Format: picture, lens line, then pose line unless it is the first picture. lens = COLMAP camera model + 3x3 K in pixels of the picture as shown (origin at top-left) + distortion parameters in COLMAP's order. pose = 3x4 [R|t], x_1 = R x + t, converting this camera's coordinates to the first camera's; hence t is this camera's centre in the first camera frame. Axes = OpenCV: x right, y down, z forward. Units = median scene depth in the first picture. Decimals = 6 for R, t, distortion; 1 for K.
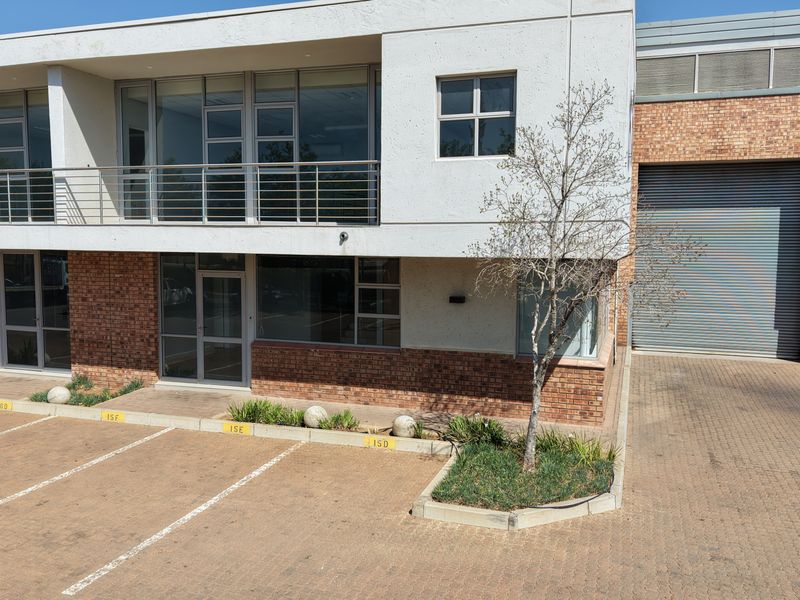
lens RADIAL K [[774.7, 0, 400.0], [0, 774.7, 300.0], [0, 0, 1]] dist [0.046198, -0.011841]
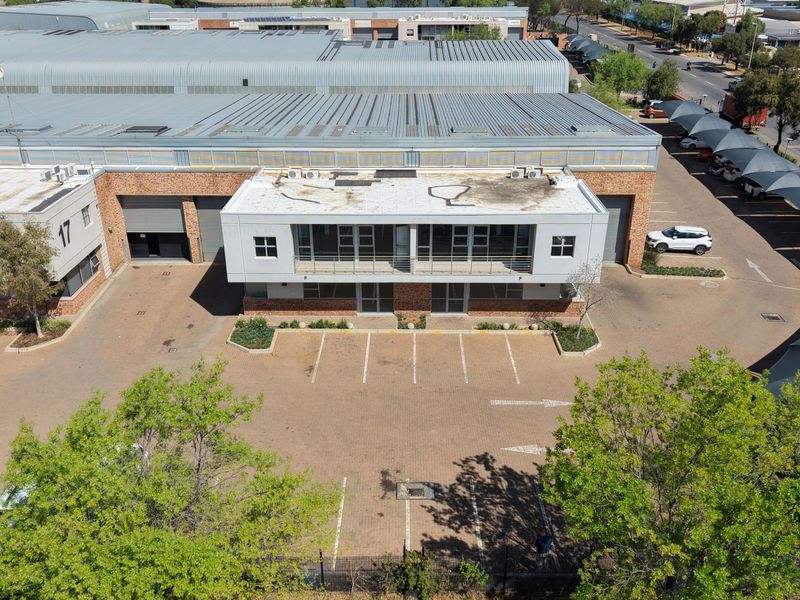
lens RADIAL K [[774.7, 0, 400.0], [0, 774.7, 300.0], [0, 0, 1]] dist [0.046198, -0.011841]
pose [[0.955063, -0.131729, 0.265524, -1.489793], [0.042100, 0.947022, 0.318398, -1.090569], [-0.293399, -0.292911, 0.910011, -1.963166]]
